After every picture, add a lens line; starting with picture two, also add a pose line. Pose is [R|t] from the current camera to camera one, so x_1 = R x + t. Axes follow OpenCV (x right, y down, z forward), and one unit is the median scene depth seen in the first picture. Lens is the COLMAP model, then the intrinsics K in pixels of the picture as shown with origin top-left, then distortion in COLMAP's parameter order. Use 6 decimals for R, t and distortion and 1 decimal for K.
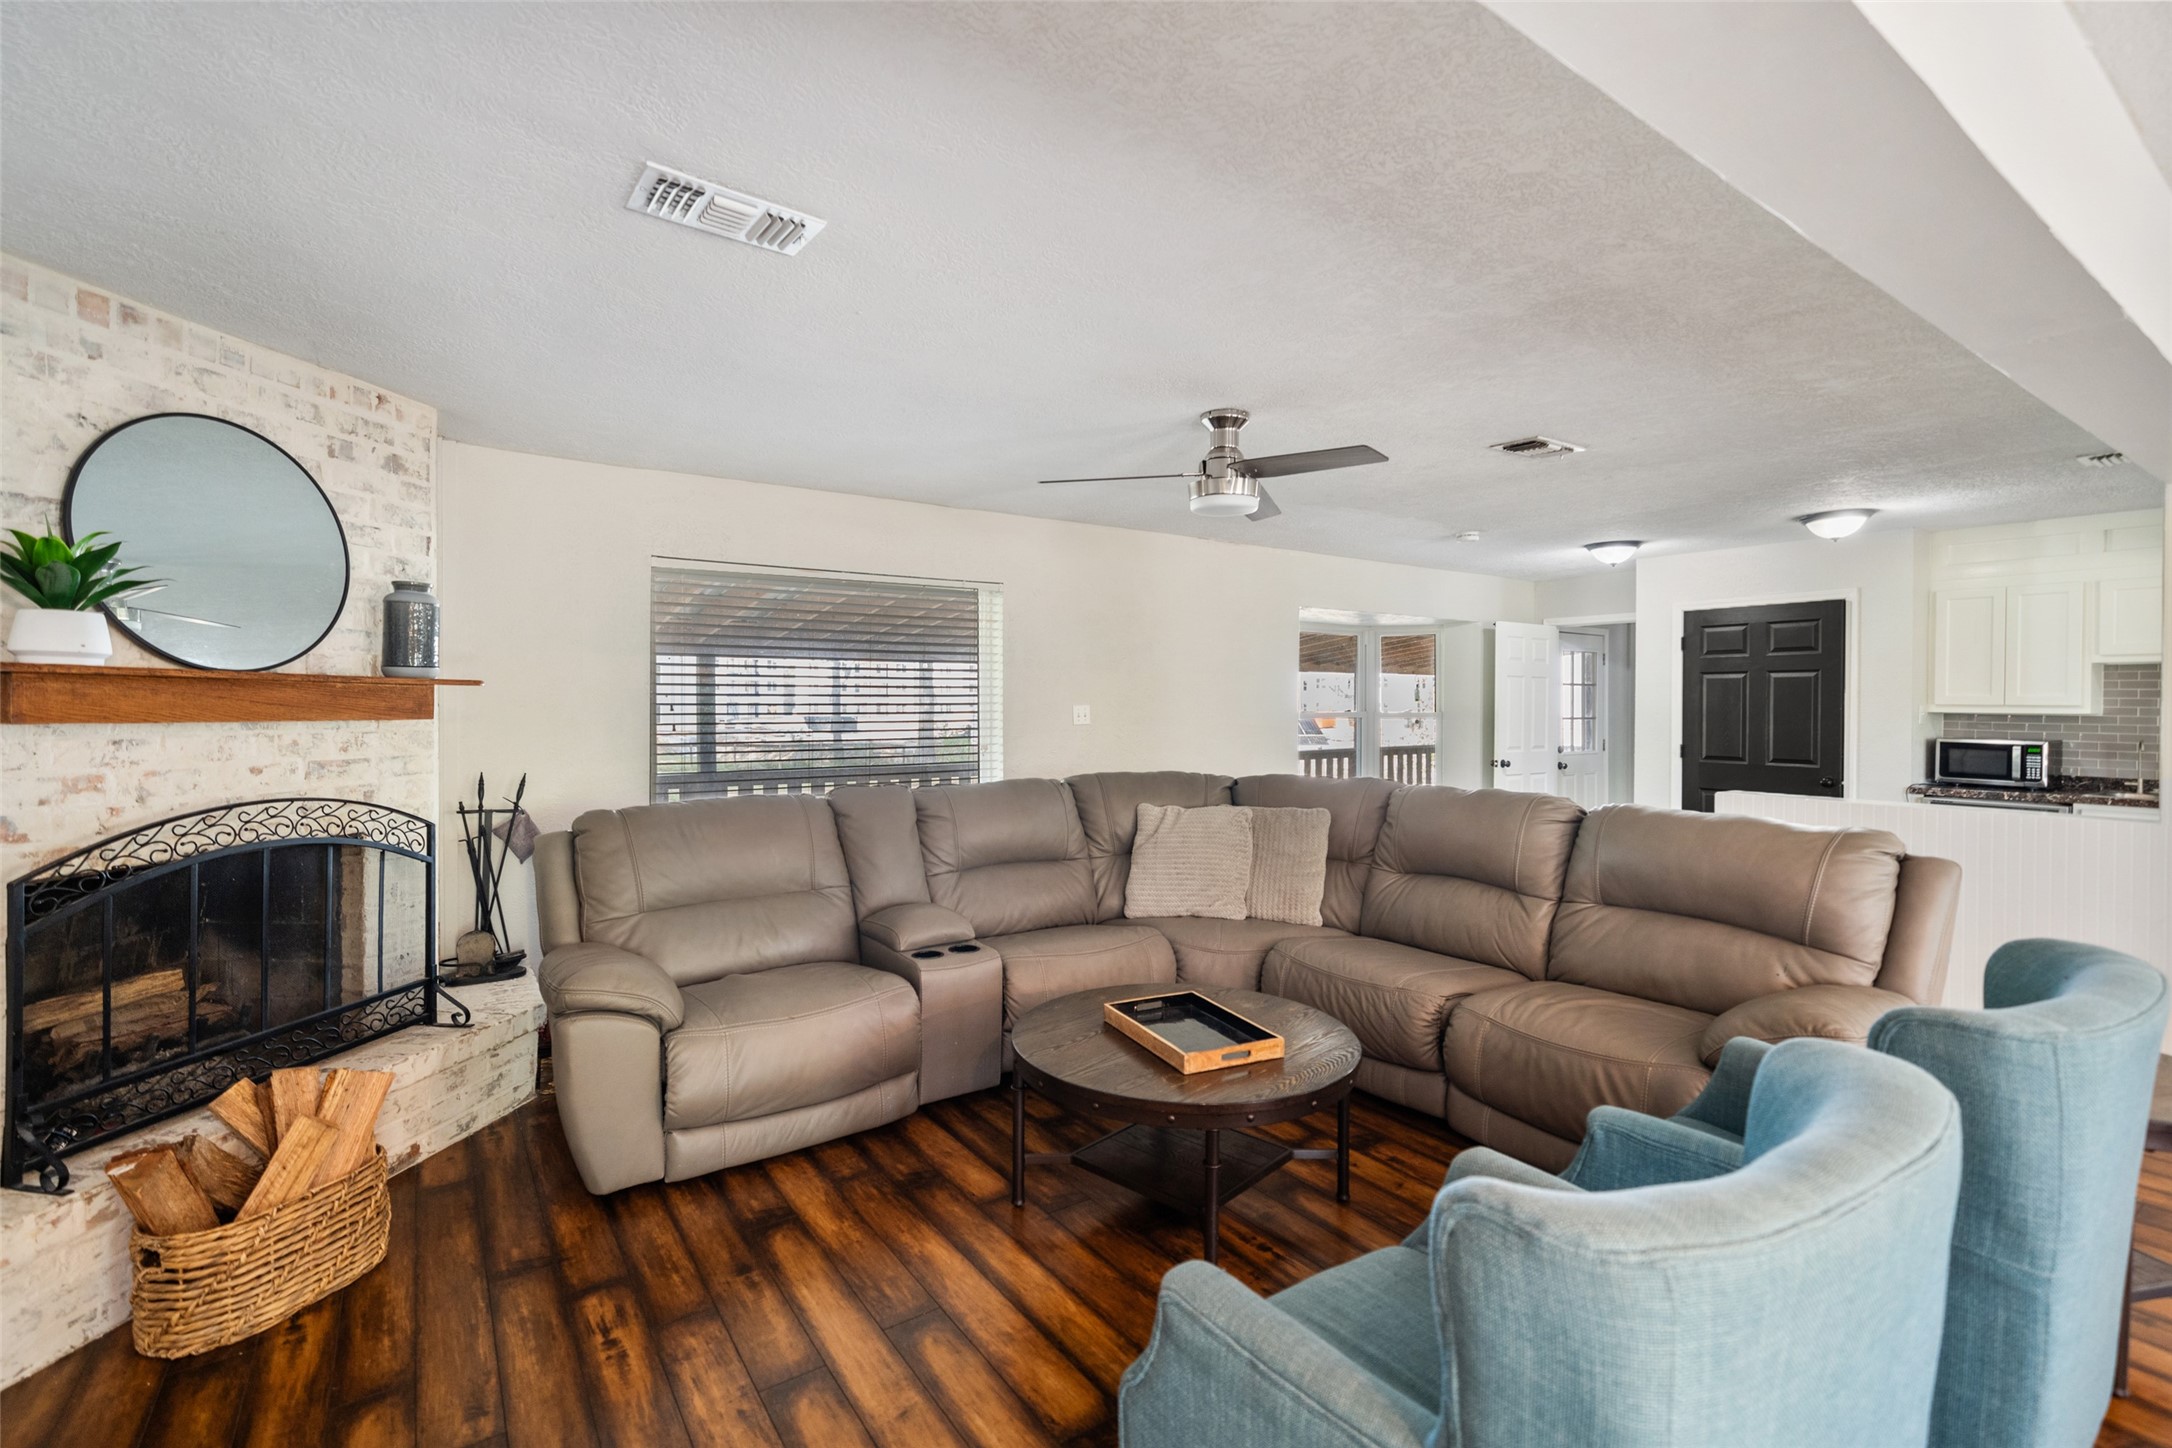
lens RADIAL K [[972.2, 0, 1083.7], [0, 972.2, 719.6], [0, 0, 1]] dist [-0.001744, -0.000346]
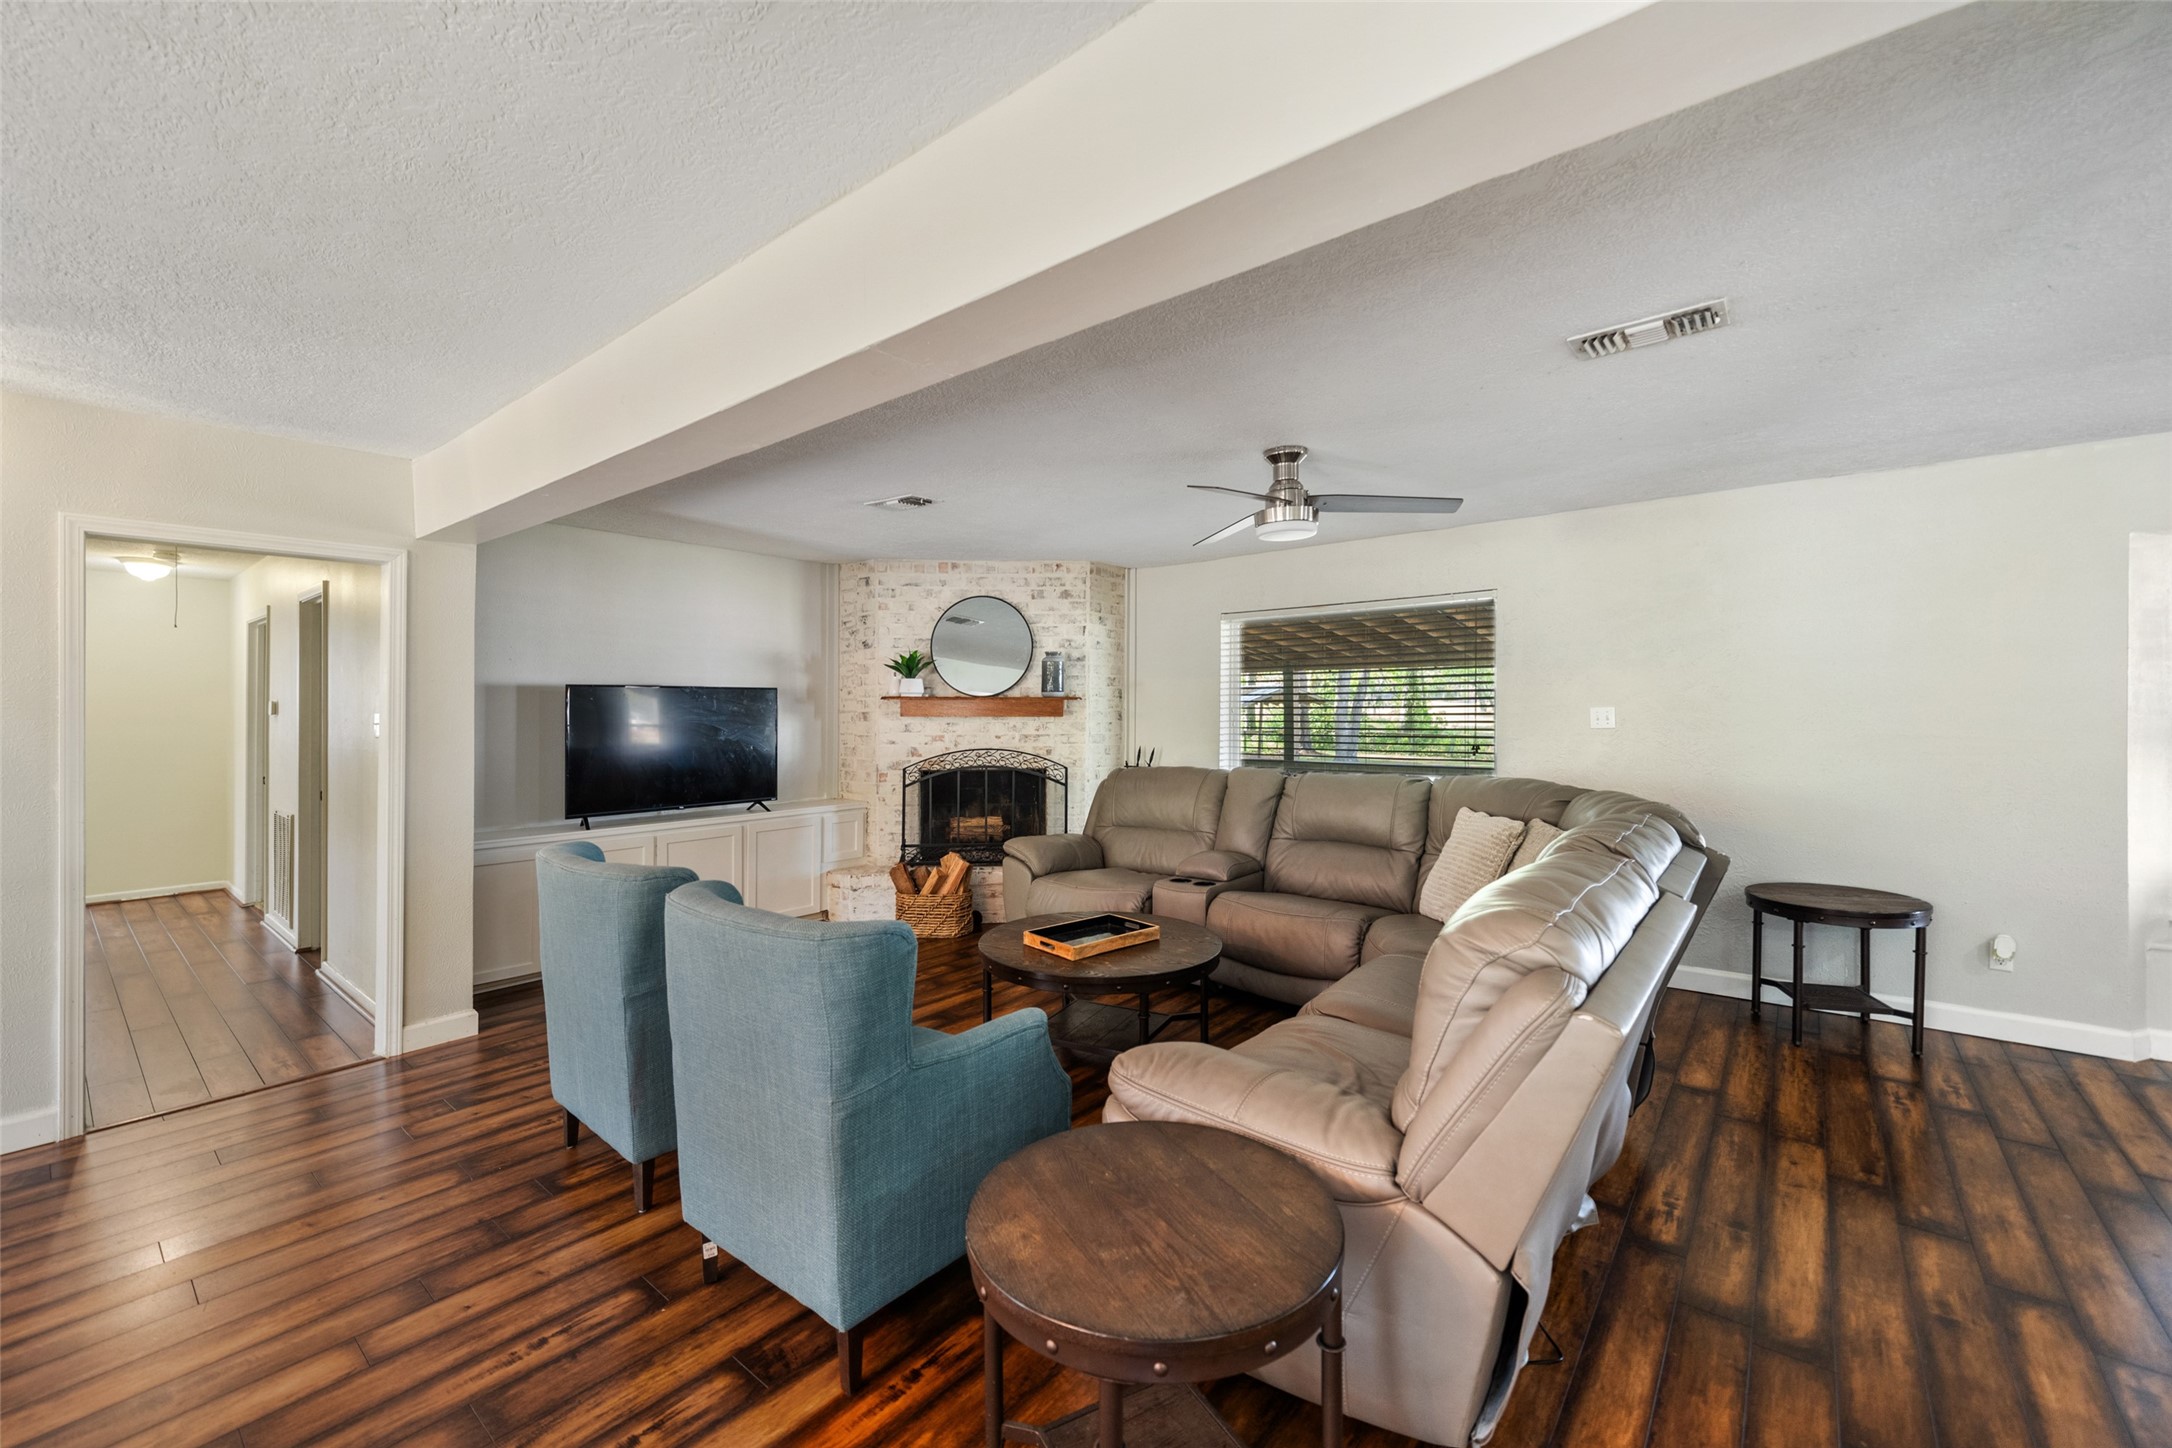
lens RADIAL K [[876.5, 0, 1073.6], [0, 876.5, 710.9], [0, 0, 1]] dist [0.001778, 0.000172]
pose [[0.256670, 0.000156, -0.966499, 1.171402], [-0.008592, 0.999961, -0.002120, -0.008782], [0.966461, 0.008848, 0.256662, 0.558540]]
